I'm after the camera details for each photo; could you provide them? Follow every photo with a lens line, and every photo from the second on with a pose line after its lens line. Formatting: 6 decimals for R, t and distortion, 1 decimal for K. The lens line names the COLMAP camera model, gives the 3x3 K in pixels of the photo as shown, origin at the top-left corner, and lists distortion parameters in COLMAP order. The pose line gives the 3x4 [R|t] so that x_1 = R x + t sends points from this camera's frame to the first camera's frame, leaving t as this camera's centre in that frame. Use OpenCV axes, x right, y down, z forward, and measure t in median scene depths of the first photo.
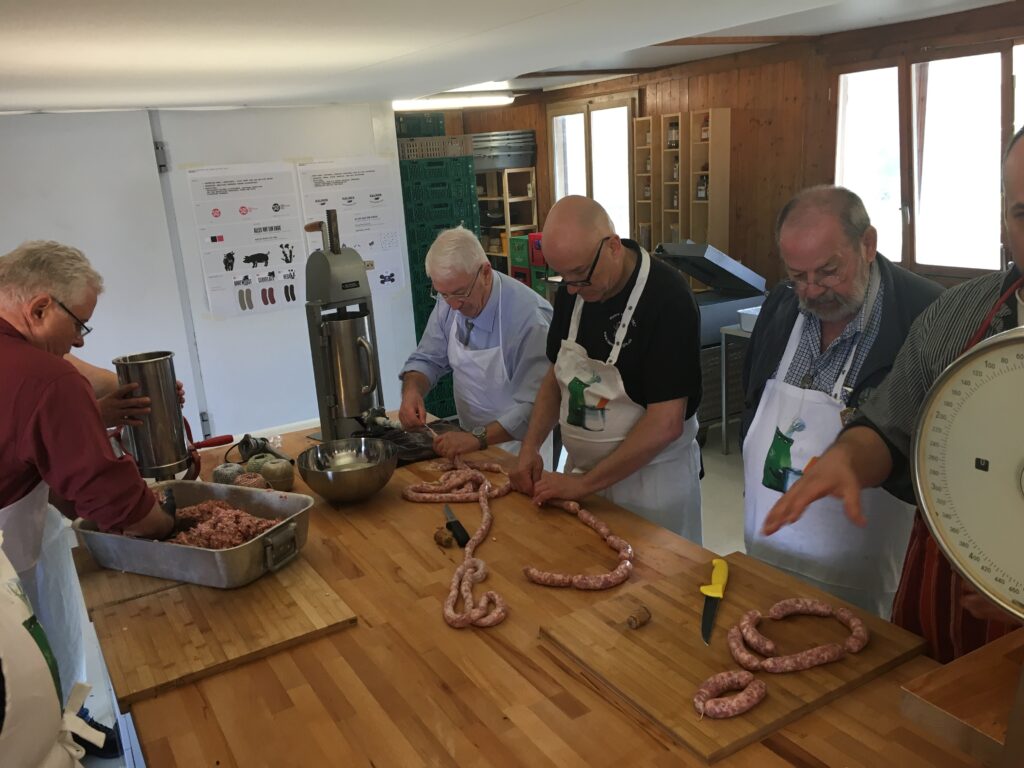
lens RADIAL K [[868.3, 0, 512.0], [0, 868.3, 384.0], [0, 0, 1]] dist [0.030279, -0.014332]
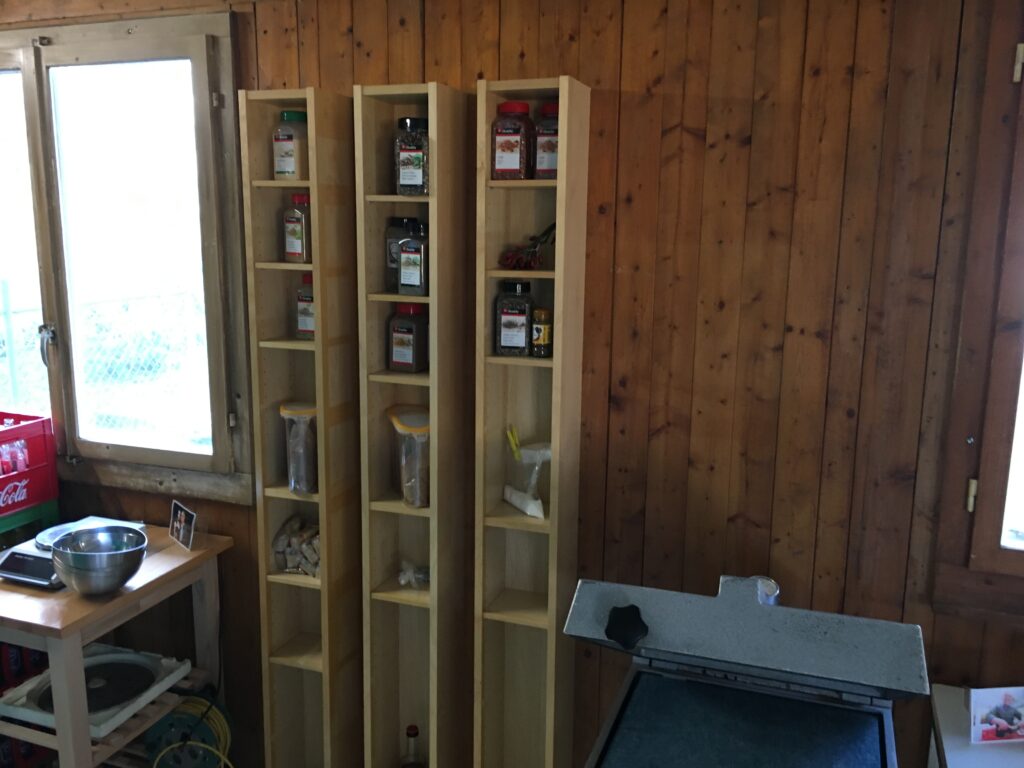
lens RADIAL K [[868.3, 0, 512.0], [0, 868.3, 384.0], [0, 0, 1]] dist [0.030279, -0.014332]
pose [[0.776040, -0.054376, 0.628335, 0.011179], [0.098079, 0.994561, -0.035066, -0.206503], [-0.623011, 0.088839, 0.777152, 0.816195]]
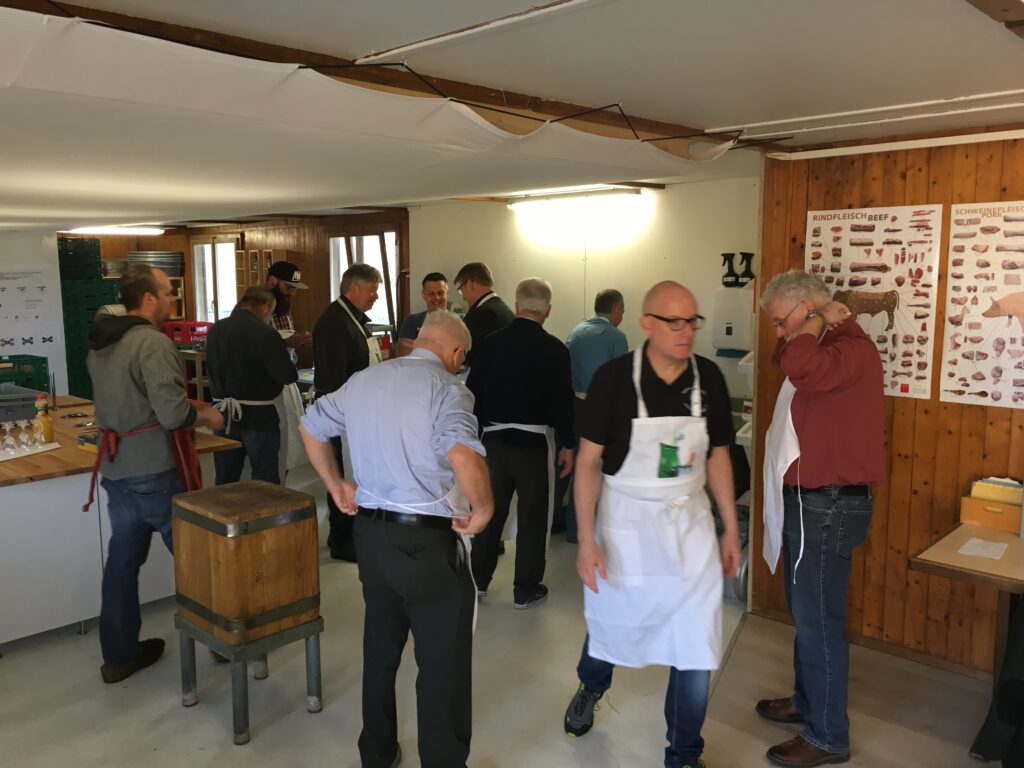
lens RADIAL K [[868.3, 0, 512.0], [0, 868.3, 384.0], [0, 0, 1]] dist [0.030279, -0.014332]
pose [[0.963284, 0.026779, 0.267145, 0.244754], [0.008522, 0.991462, -0.130116, 0.170827], [-0.268348, 0.127615, 0.954832, -0.722302]]
